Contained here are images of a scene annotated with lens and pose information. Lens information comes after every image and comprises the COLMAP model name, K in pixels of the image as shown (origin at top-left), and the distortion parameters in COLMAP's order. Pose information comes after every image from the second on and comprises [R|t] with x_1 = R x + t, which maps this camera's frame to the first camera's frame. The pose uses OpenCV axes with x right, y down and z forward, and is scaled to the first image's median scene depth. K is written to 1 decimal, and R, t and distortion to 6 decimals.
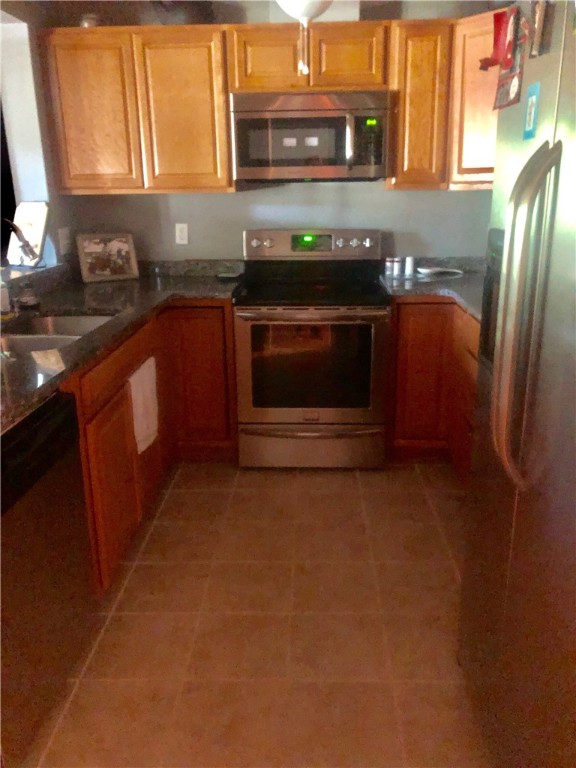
lens RADIAL K [[638.4, 0, 288.0], [0, 638.4, 384.0], [0, 0, 1]] dist [0.031513, -0.009013]
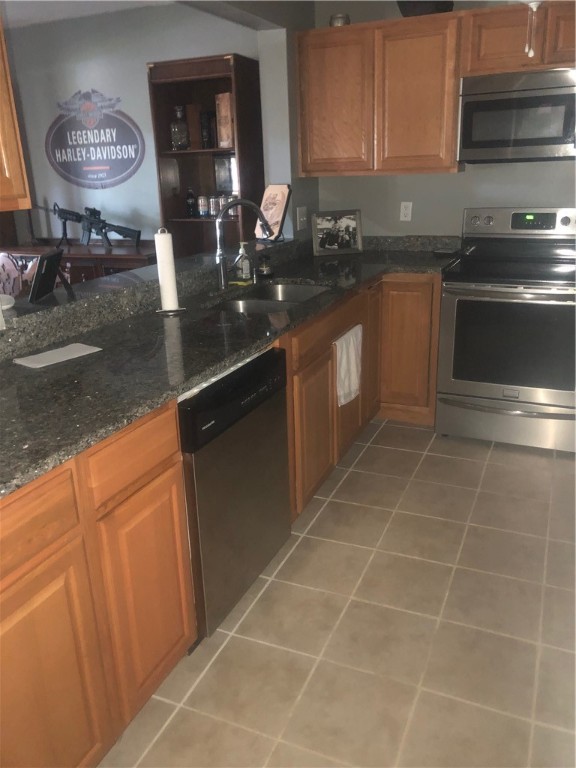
lens RADIAL K [[638.4, 0, 288.0], [0, 638.4, 384.0], [0, 0, 1]] dist [0.031513, -0.009013]
pose [[0.929169, 0.102917, -0.355039, 0.070754], [-0.086977, 0.994364, 0.060617, 0.004748], [0.359277, -0.025443, 0.932884, -0.089245]]
